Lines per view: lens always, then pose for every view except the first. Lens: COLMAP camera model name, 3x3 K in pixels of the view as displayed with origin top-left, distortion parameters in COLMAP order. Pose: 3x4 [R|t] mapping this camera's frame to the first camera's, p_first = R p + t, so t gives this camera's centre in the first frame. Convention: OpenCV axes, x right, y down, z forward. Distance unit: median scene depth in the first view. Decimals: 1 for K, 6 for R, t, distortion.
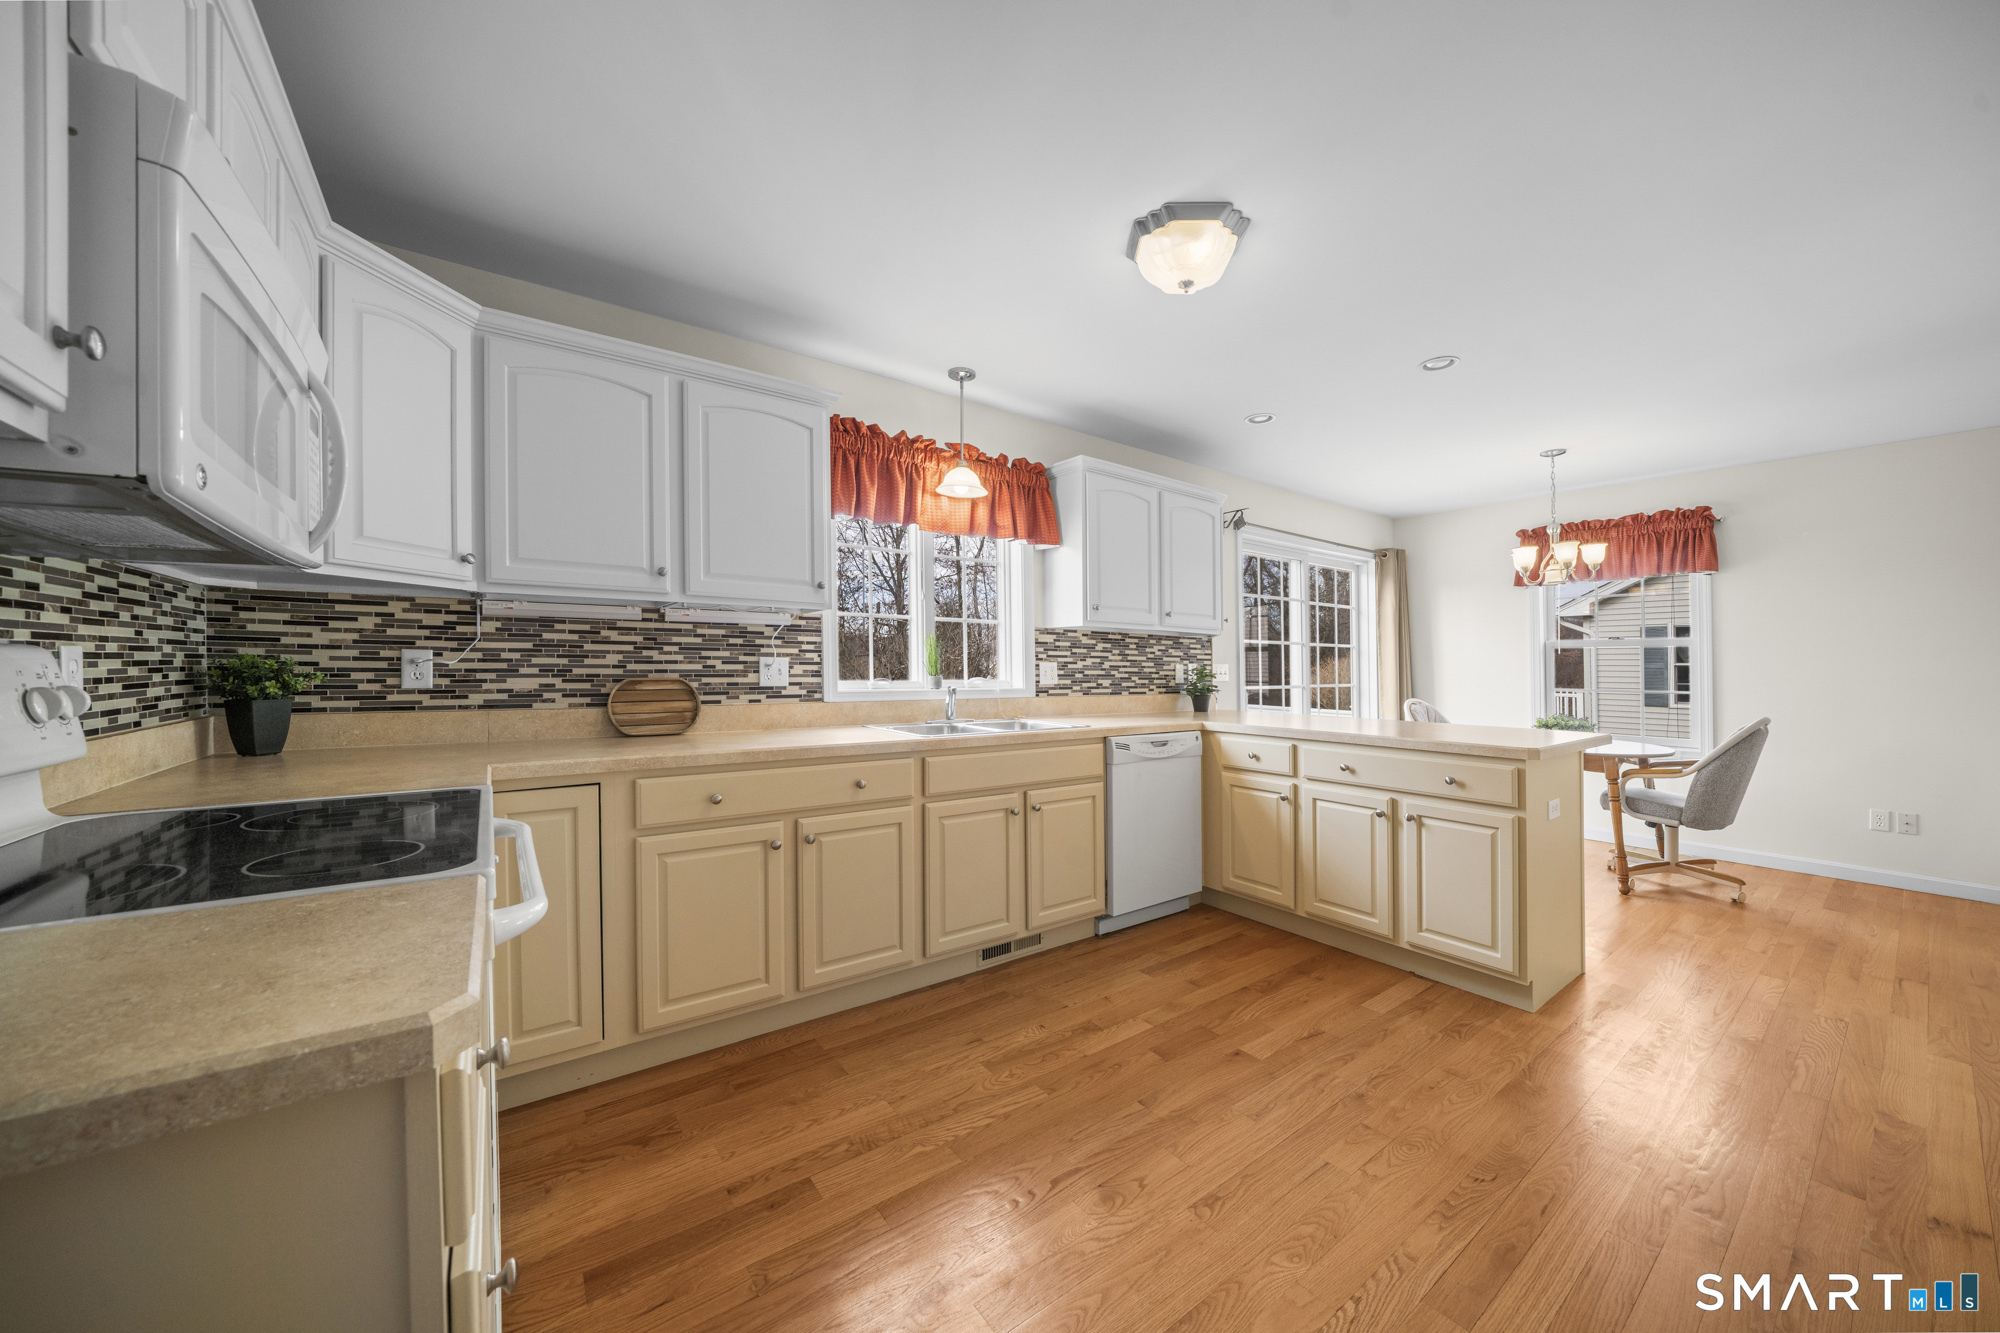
lens RADIAL K [[708.7, 0, 1008.0], [0, 708.7, 648.3], [0, 0, 1]] dist [-0.013795, -0.000059]
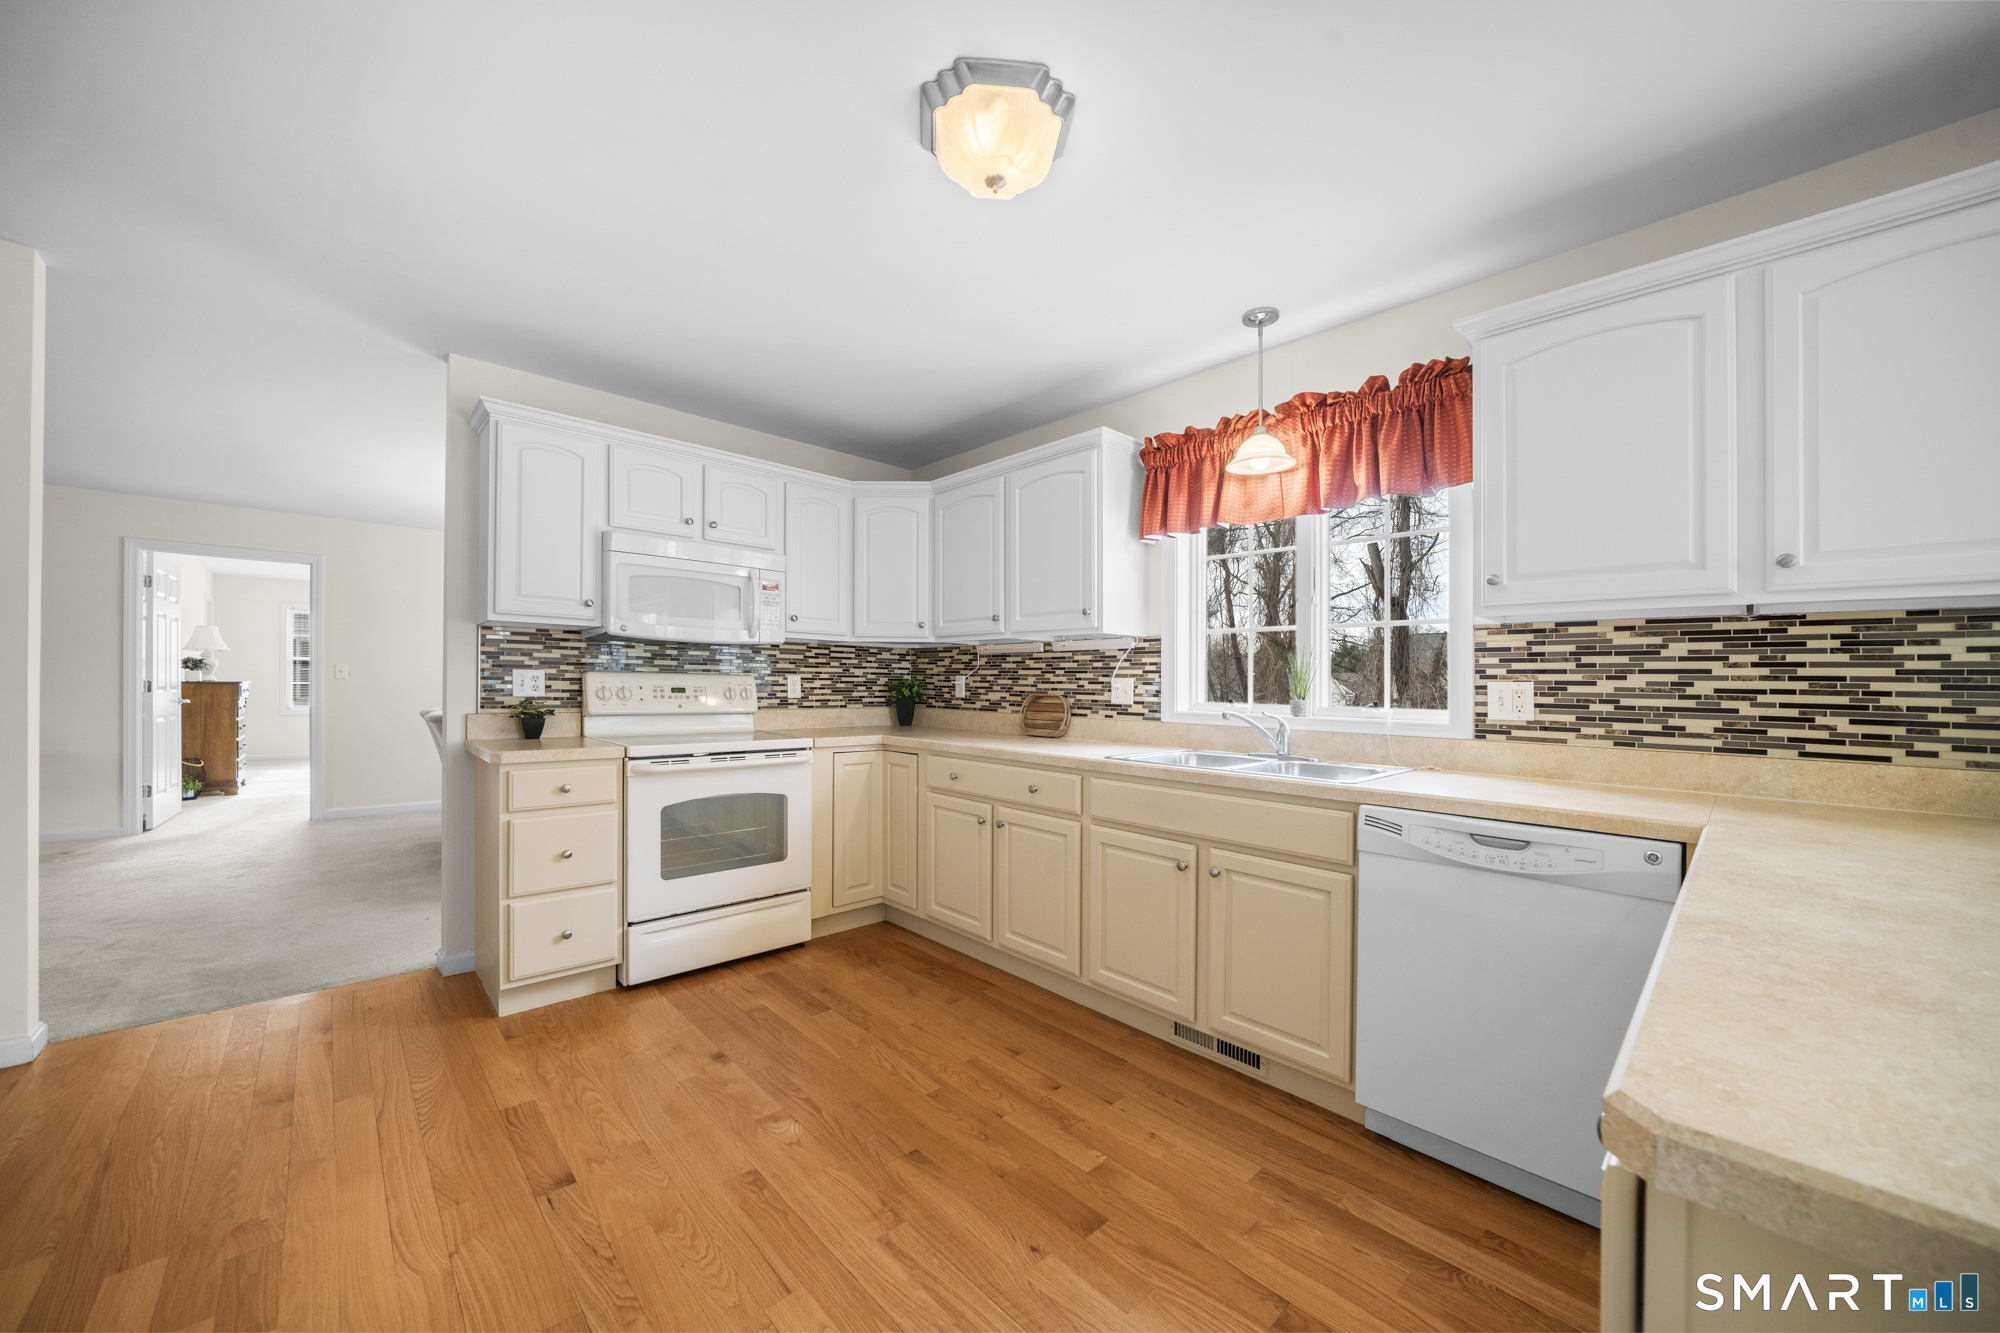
lens RADIAL K [[719.5, 0, 1004.5], [0, 719.5, 685.9], [0, 0, 1]] dist [-0.009310, -0.000017]
pose [[0.125658, -0.002329, -0.992071, 0.780954], [0.012436, 0.999922, -0.000772, 0.024019], [0.991996, -0.012241, 0.125677, 0.688740]]
